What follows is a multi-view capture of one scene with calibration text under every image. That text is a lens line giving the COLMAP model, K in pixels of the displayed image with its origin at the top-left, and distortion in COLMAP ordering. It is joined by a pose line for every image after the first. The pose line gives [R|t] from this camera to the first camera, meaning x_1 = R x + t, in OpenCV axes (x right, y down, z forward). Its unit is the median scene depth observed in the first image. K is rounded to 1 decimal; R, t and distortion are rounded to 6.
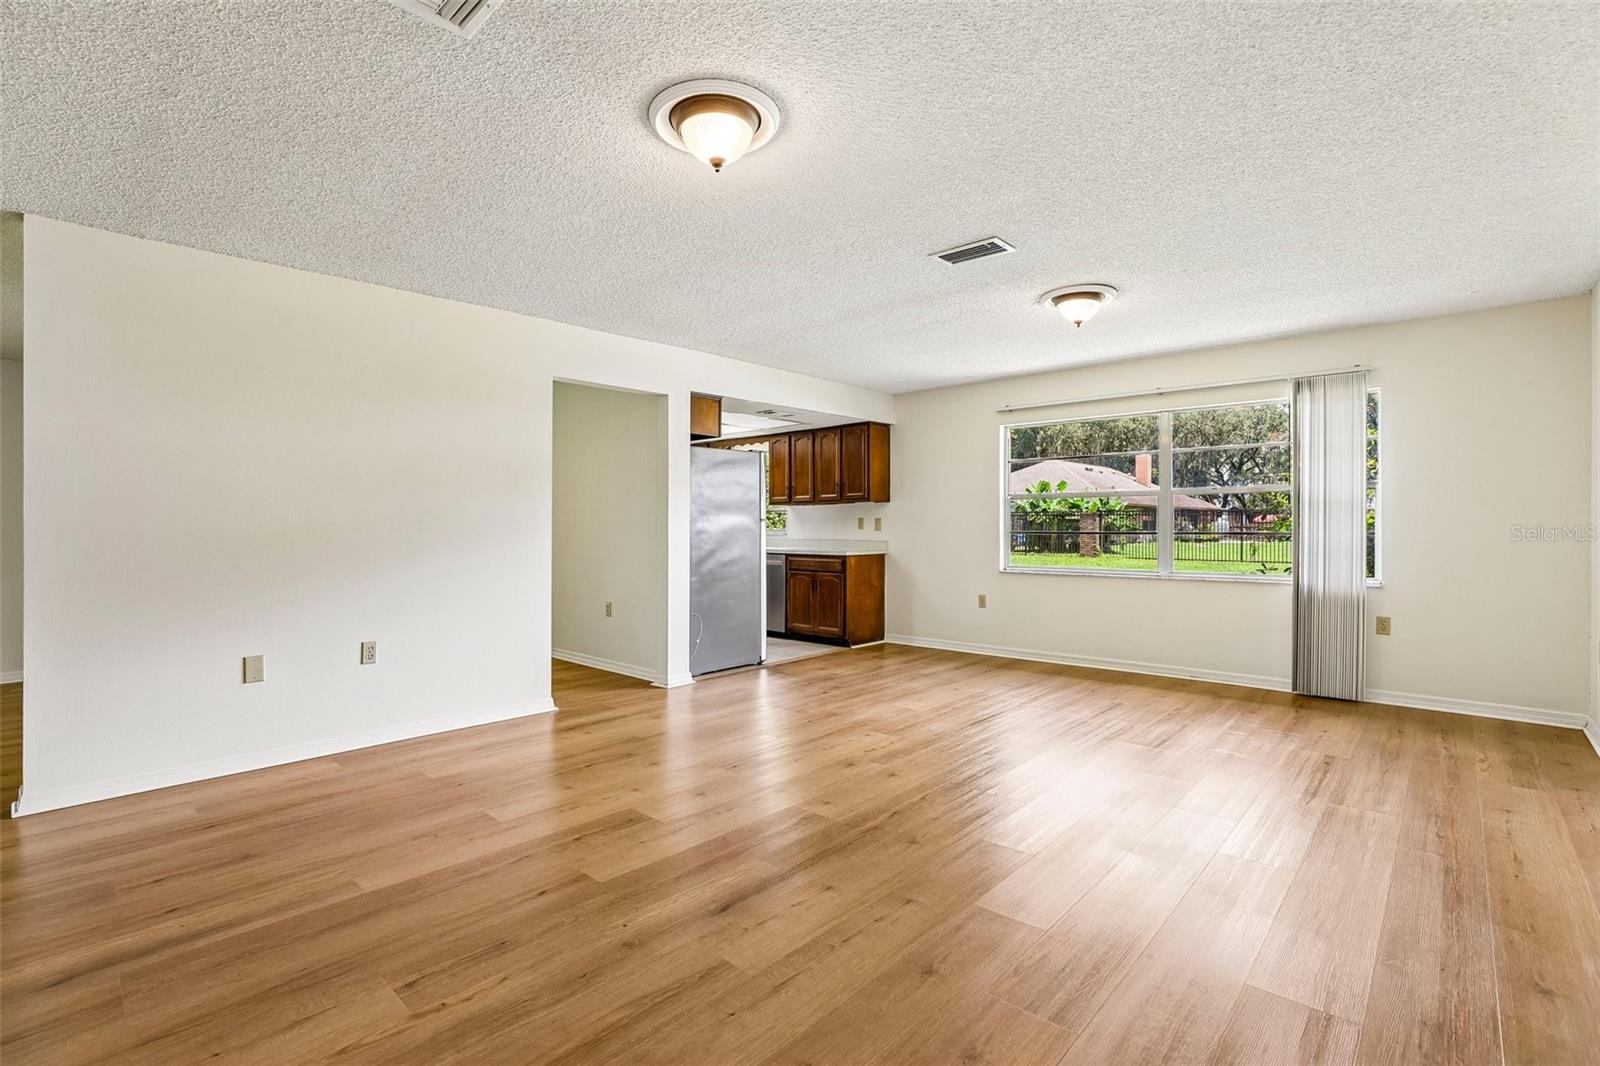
lens RADIAL K [[728.3, 0, 824.7], [0, 728.3, 519.2], [0, 0, 1]] dist [-0.039023, 0.009022]
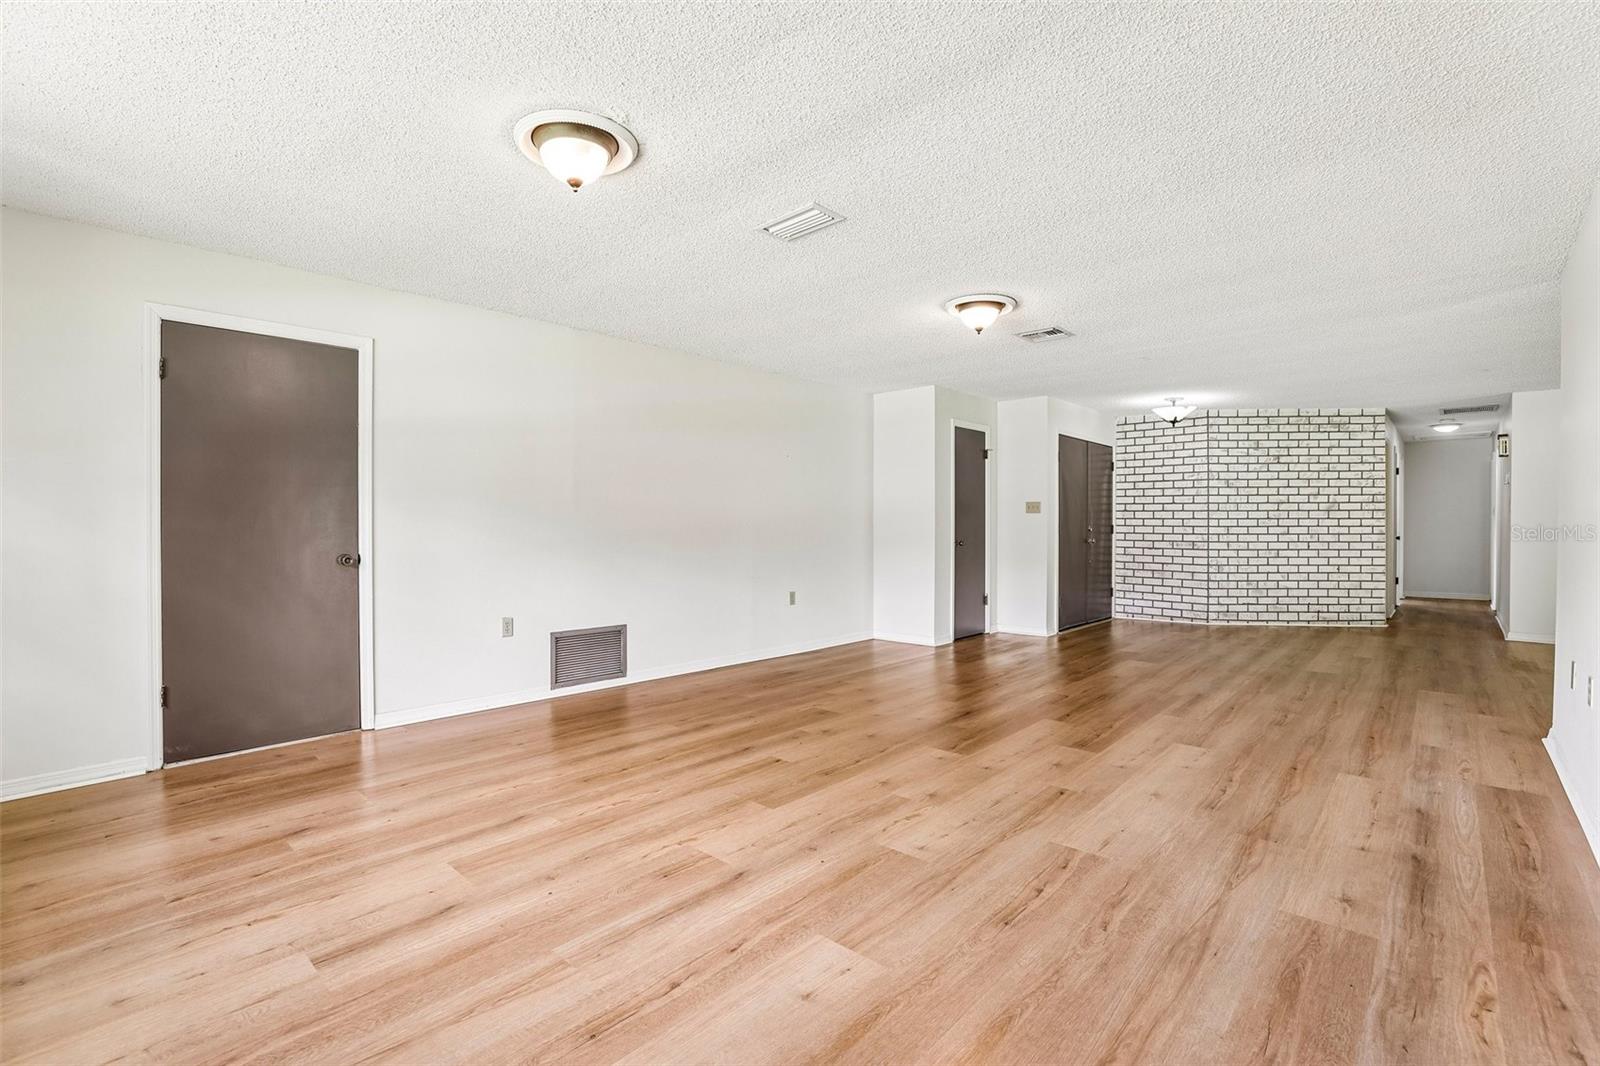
lens RADIAL K [[728.3, 0, 810.0], [0, 728.3, 531.5], [0, 0, 1]] dist [-0.039023, 0.009022]
pose [[-0.999947, 0.001402, 0.010165, 0.162642], [0.001395, 0.999999, -0.000677, 0.017967], [-0.010166, -0.000663, -0.999948, 1.753903]]
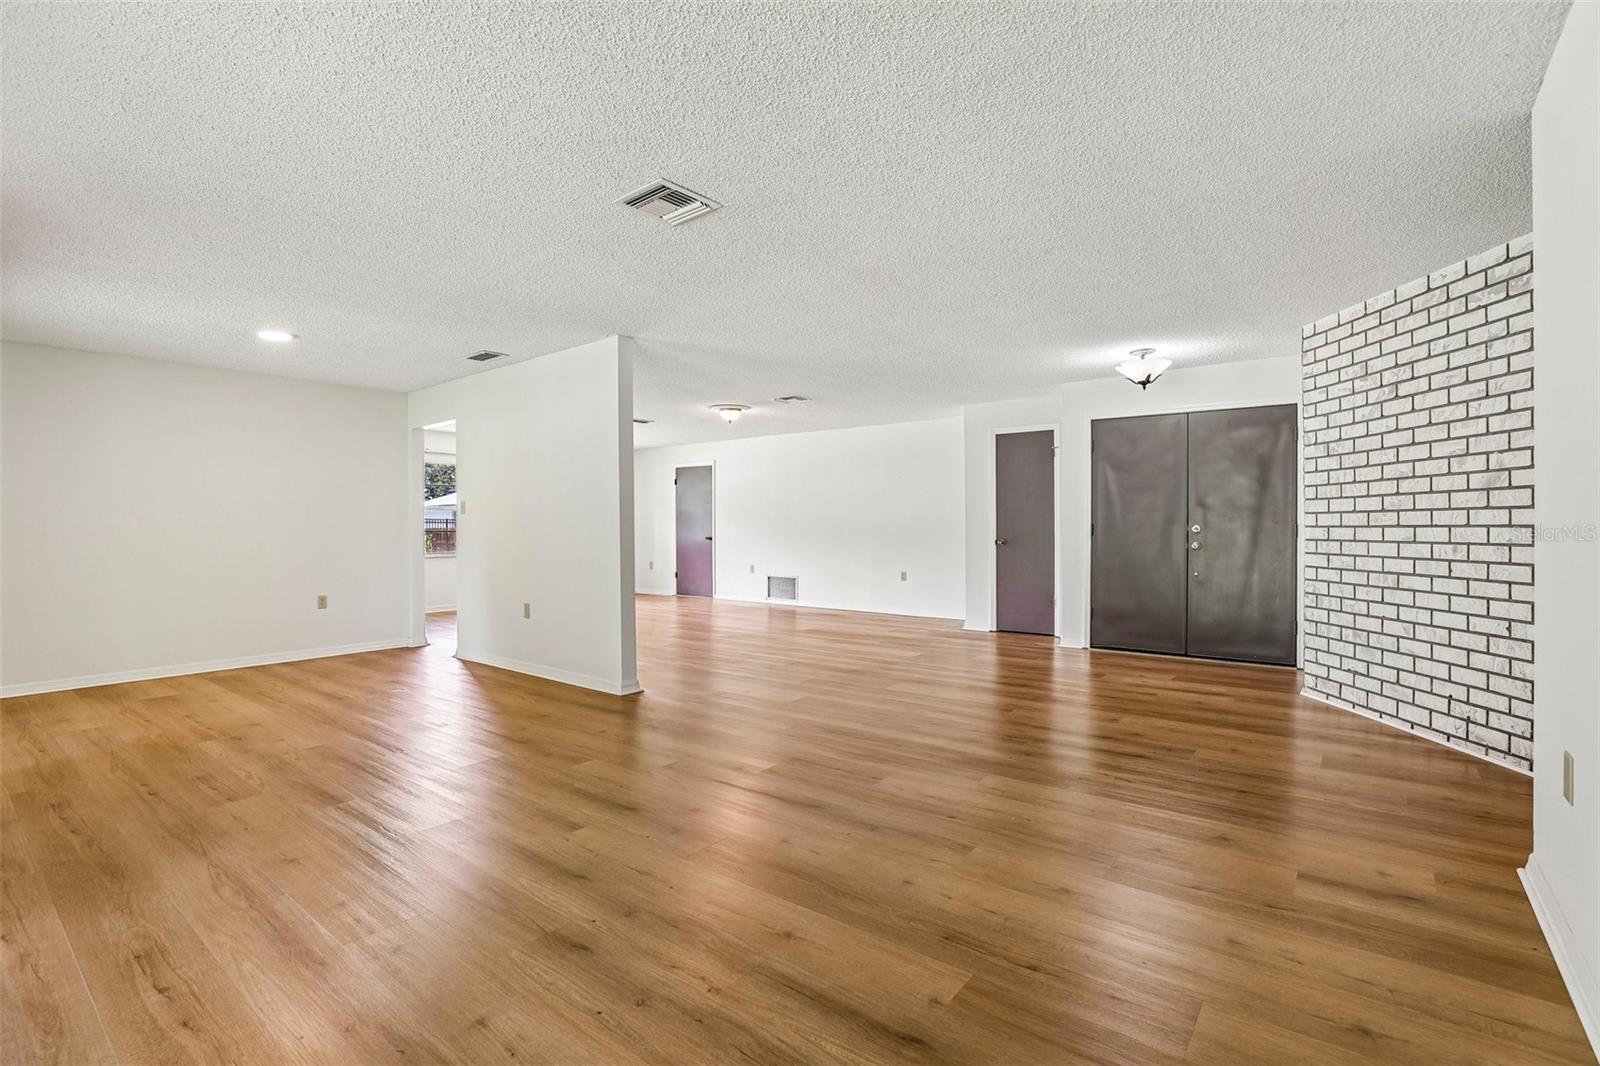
lens RADIAL K [[728.3, 0, 795.1], [0, 728.3, 522.8], [0, 0, 1]] dist [-0.039023, 0.009022]
pose [[-0.051346, 0.005651, 0.998665, -2.238778], [-0.005373, 0.999968, -0.005934, 0.008860], [-0.998666, -0.005671, -0.051314, 0.525452]]
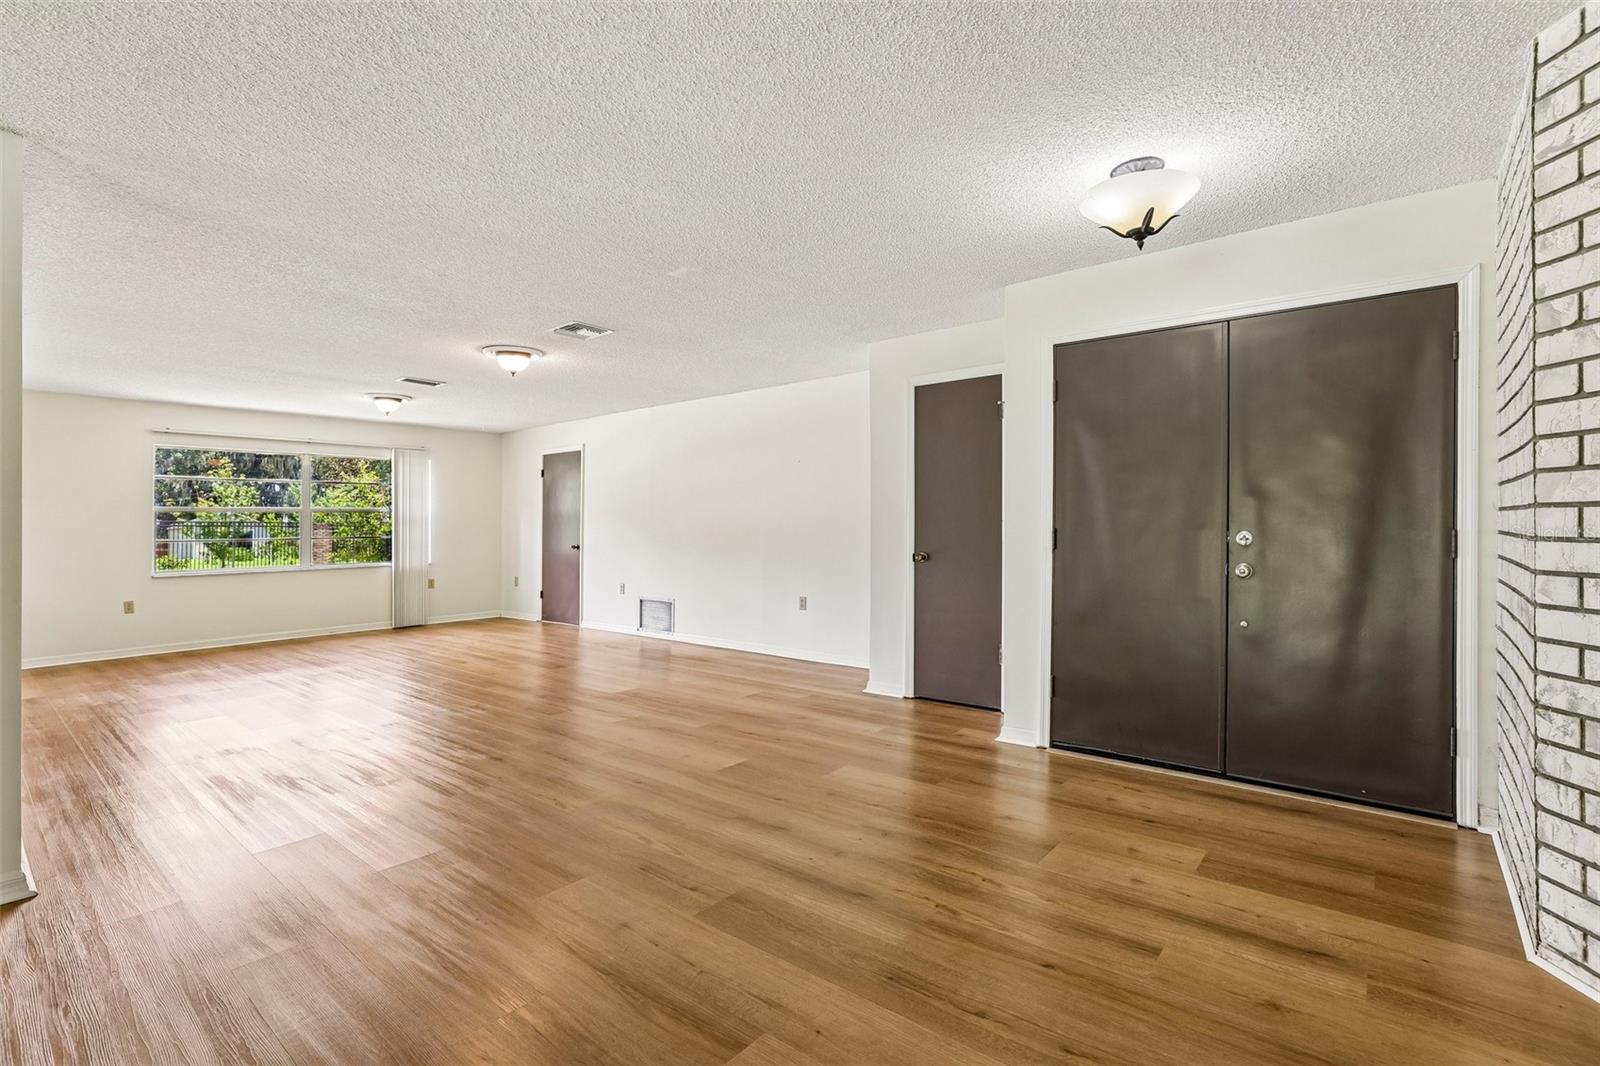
lens RADIAL K [[728.3, 0, 807.0], [0, 728.3, 535.8], [0, 0, 1]] dist [-0.039023, 0.009022]
pose [[-0.049318, -0.011182, 0.998721, -1.496375], [-0.000135, 0.999937, 0.011189, -0.004274], [-0.998783, 0.000417, -0.049316, 0.103337]]
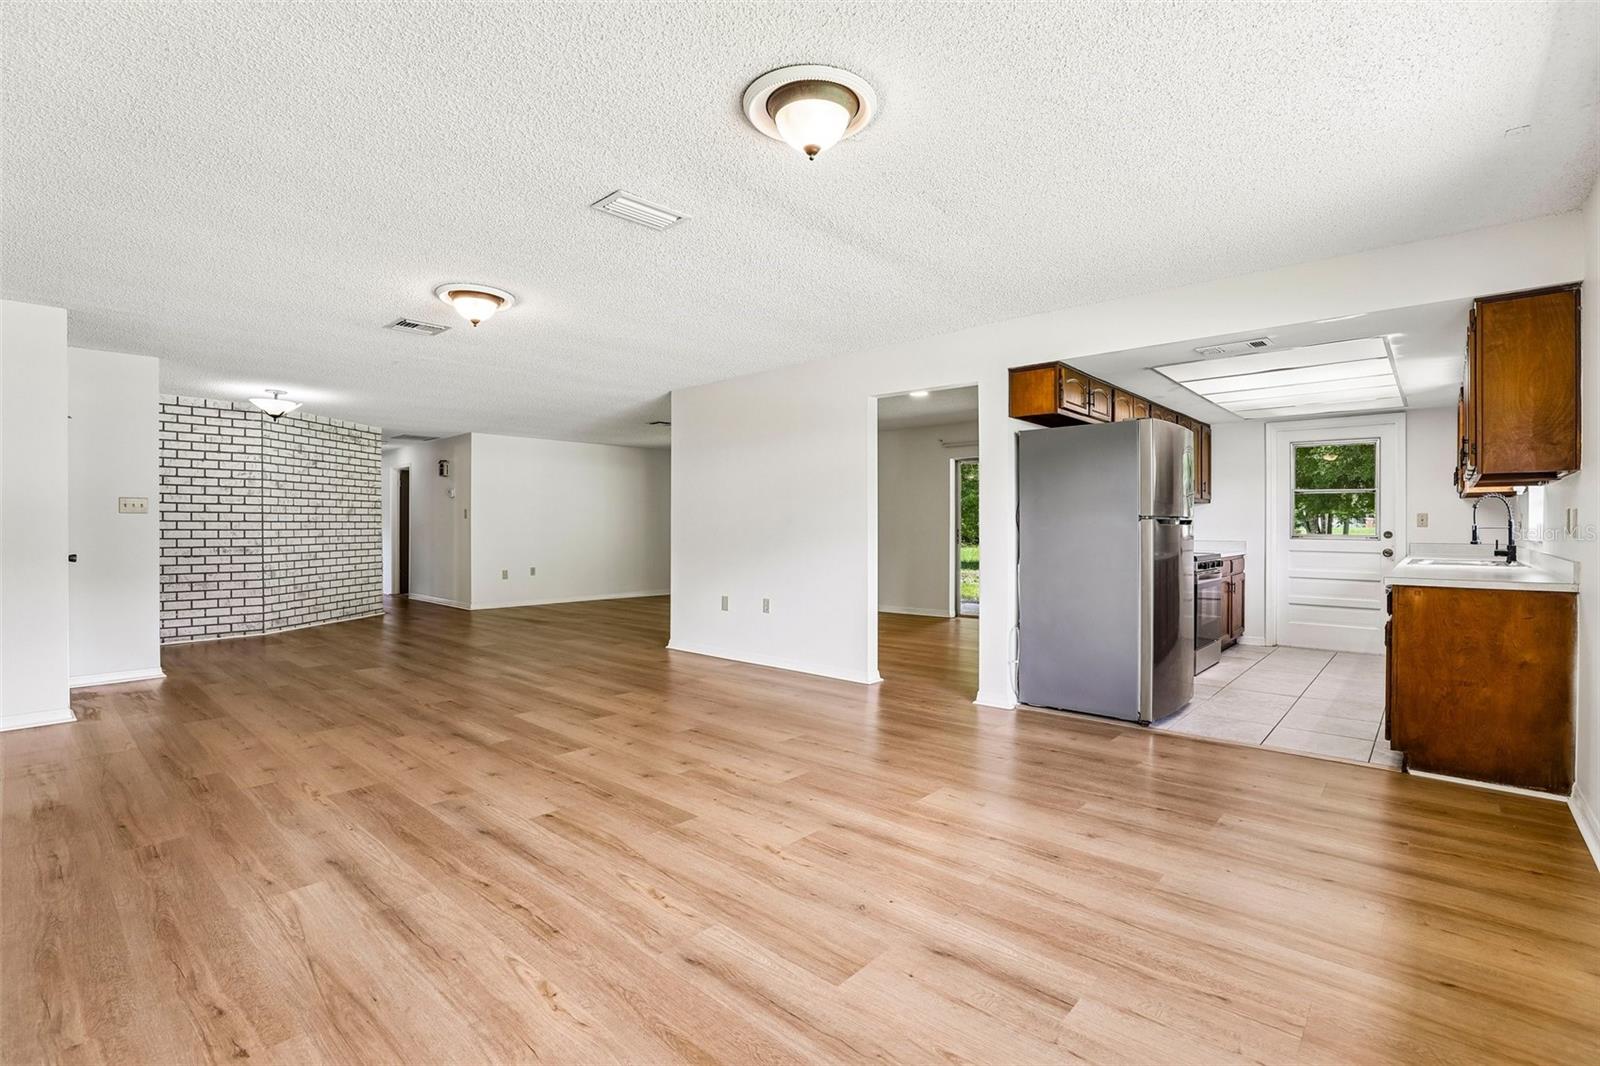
lens RADIAL K [[728.3, 0, 792.6], [0, 728.3, 531.2], [0, 0, 1]] dist [-0.039023, 0.009022]
pose [[-0.015957, 0.008476, -0.999837, 0.976030], [0.011140, 0.999904, 0.008298, 0.006639], [0.999811, -0.011005, -0.016050, 1.092256]]
